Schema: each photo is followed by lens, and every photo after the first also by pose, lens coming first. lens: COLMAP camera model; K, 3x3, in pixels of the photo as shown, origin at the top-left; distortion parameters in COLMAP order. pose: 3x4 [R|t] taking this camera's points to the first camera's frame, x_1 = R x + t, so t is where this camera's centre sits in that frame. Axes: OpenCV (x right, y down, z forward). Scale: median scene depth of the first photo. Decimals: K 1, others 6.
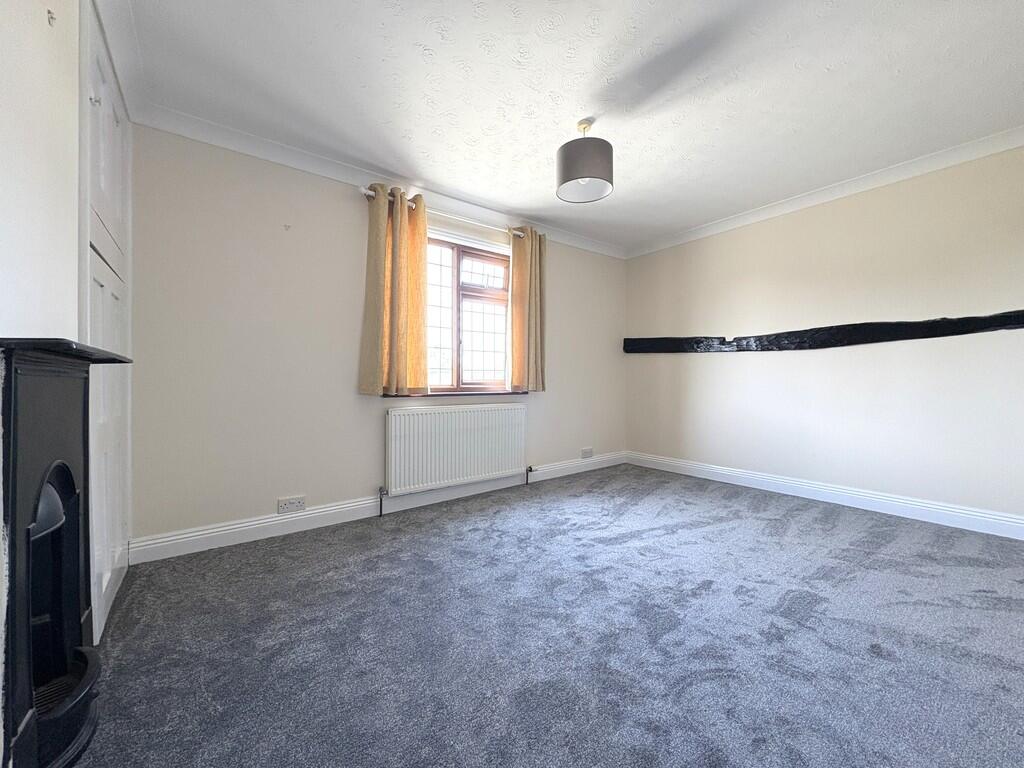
lens RADIAL K [[409.1, 0, 518.2], [0, 409.1, 383.9], [0, 0, 1]] dist [-0.001263, 0.000632]
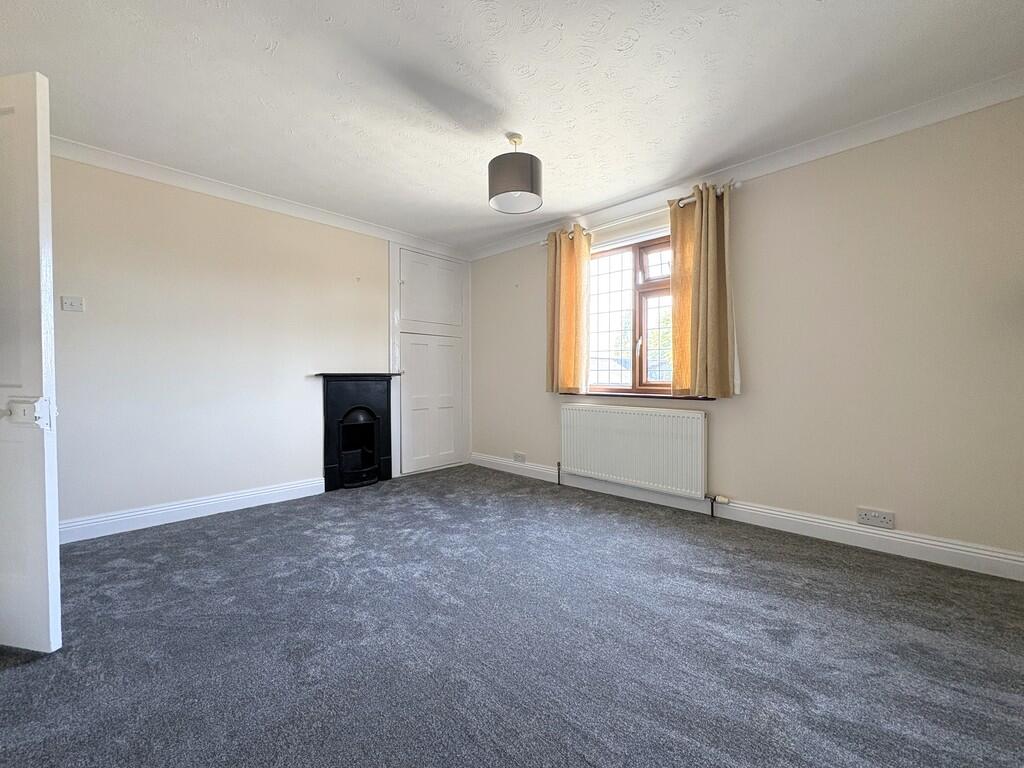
lens RADIAL K [[409.1, 0, 511.1], [0, 409.1, 384.6], [0, 0, 1]] dist [-0.001263, 0.000632]
pose [[0.155681, 0.026380, -0.987455, 0.807445], [-0.003124, 0.999651, 0.026213, -0.026900], [0.987803, -0.000996, 0.155709, 0.562966]]
